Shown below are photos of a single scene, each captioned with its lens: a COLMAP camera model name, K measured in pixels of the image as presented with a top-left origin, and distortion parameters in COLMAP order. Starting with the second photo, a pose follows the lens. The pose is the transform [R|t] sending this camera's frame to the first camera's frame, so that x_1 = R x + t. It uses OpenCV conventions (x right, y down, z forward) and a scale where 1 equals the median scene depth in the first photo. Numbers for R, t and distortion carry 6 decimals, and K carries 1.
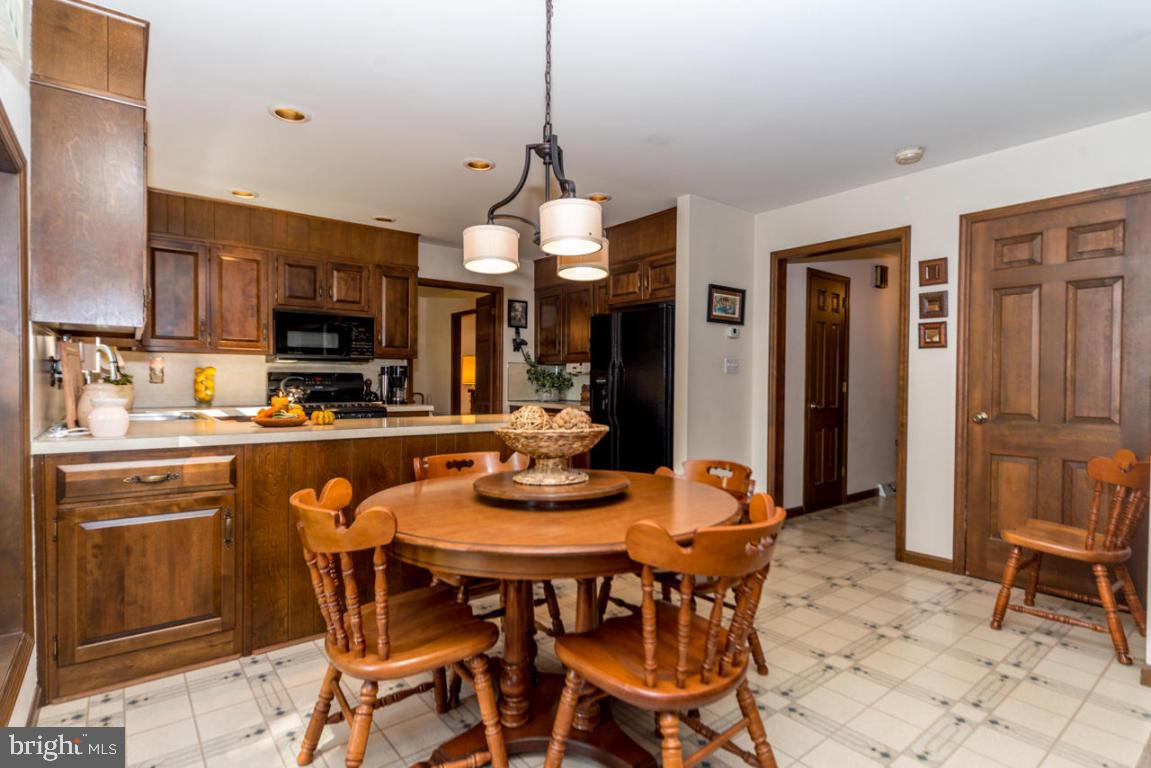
lens RADIAL K [[579.7, 0, 575.5], [0, 579.7, 384.0], [0, 0, 1]] dist [-0.001297, 0.000016]
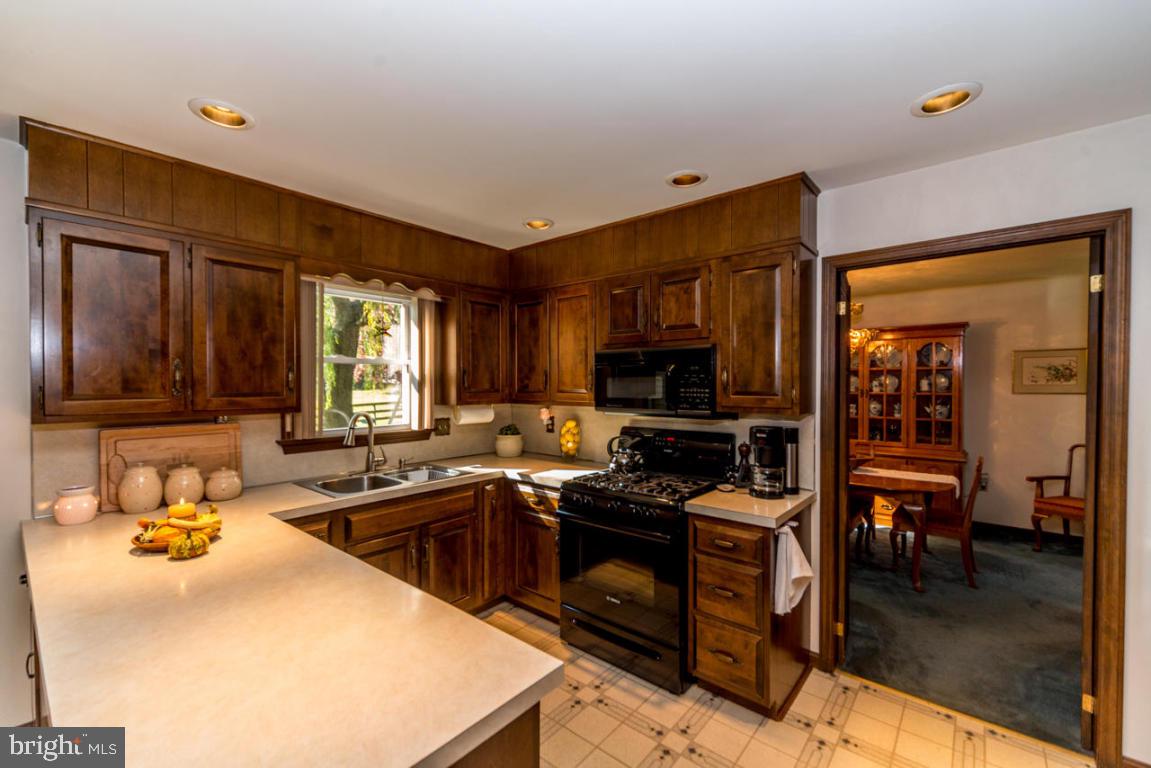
lens RADIAL K [[476.1, 0, 575.5], [0, 476.1, 384.0], [0, 0, 1]] dist [0.000474, 0.000063]
pose [[0.199365, -0.008072, -0.979892, 0.108749], [-0.002728, 0.999958, -0.008792, -0.071786], [0.979921, 0.004426, 0.199335, 0.768413]]
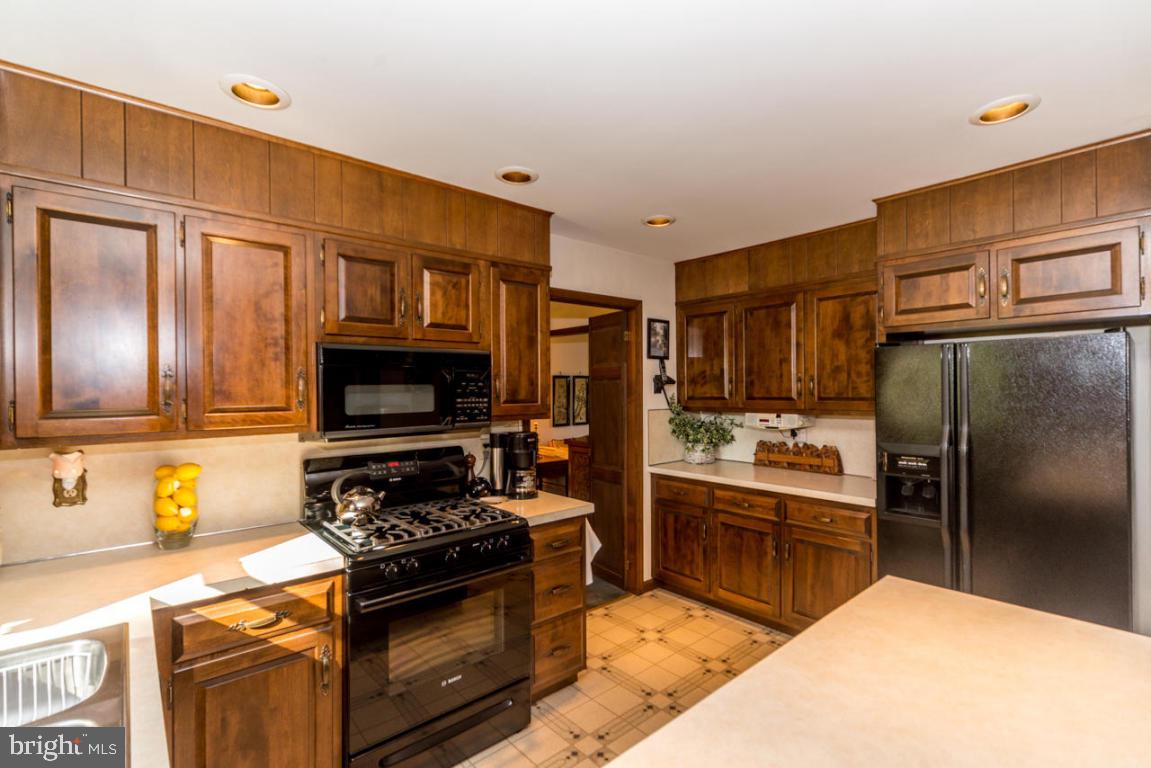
lens RADIAL K [[520.1, 0, 575.5], [0, 520.1, 384.0], [0, 0, 1]] dist [0.000941, -0.000004]
pose [[0.998551, -0.015017, 0.051678, -0.293159], [0.015636, 0.999810, -0.011601, -0.077988], [-0.051494, 0.012392, 0.998596, 0.489443]]
